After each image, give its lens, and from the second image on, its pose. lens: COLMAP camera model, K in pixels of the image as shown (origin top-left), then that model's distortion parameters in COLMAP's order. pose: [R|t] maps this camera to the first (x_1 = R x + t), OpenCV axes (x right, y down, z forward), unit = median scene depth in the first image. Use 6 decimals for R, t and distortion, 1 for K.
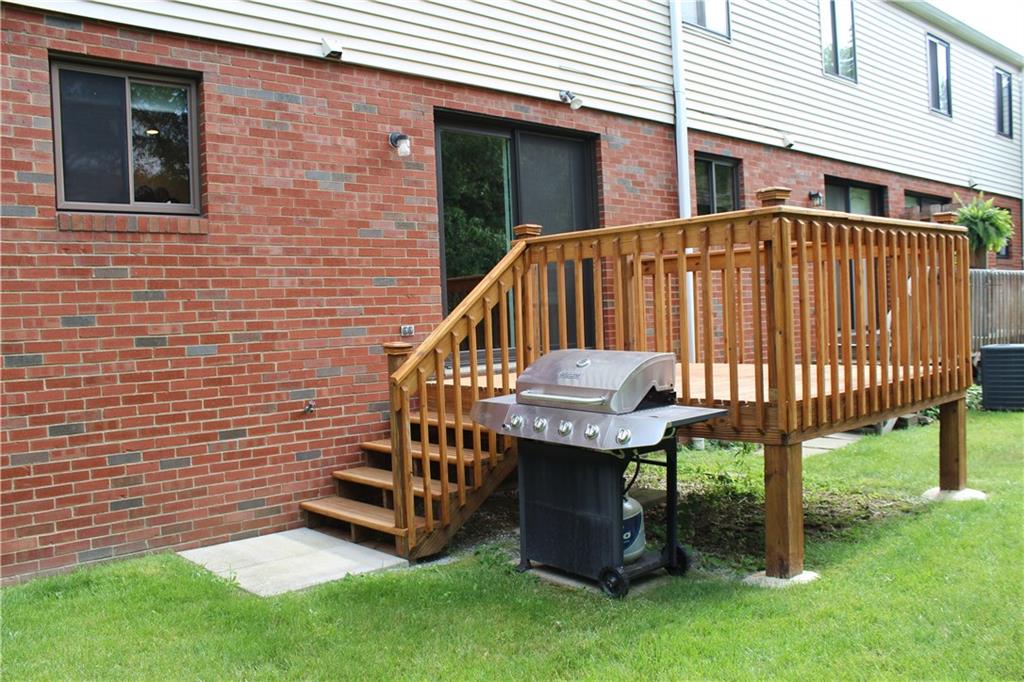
lens RADIAL K [[869.1, 0, 494.3], [0, 869.1, 342.3], [0, 0, 1]] dist [-0.157537, 0.125458]
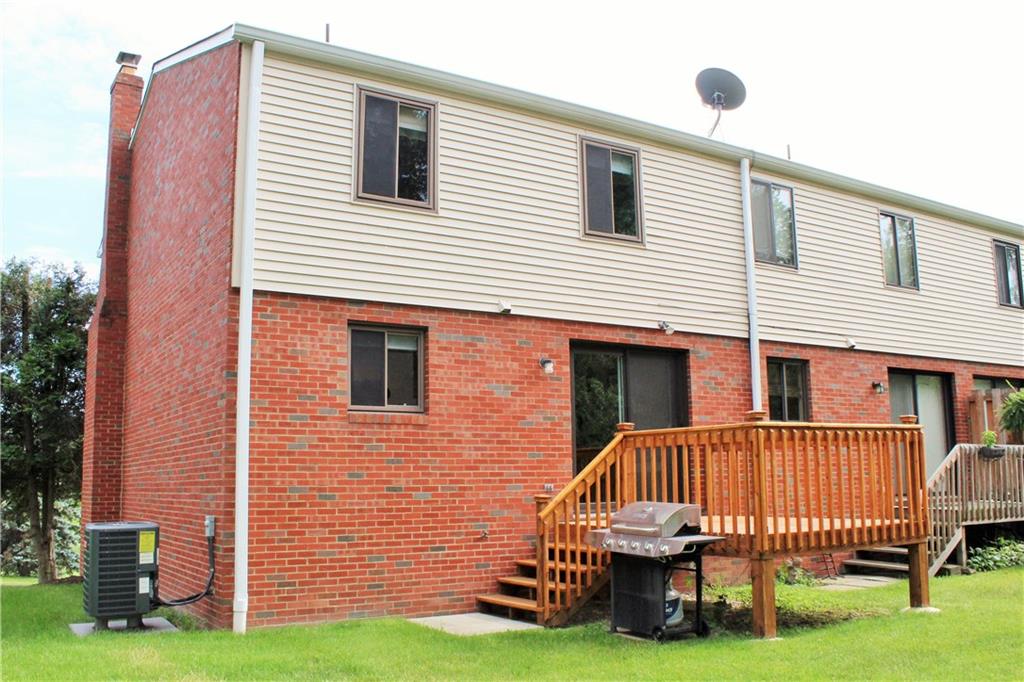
lens RADIAL K [[869.1, 0, 494.3], [0, 869.1, 342.3], [0, 0, 1]] dist [-0.157537, 0.125458]
pose [[0.985884, 0.005757, -0.167332, 0.068139], [-0.035654, 0.983704, -0.176222, 0.007156], [0.163591, 0.179701, 0.970023, -0.624433]]
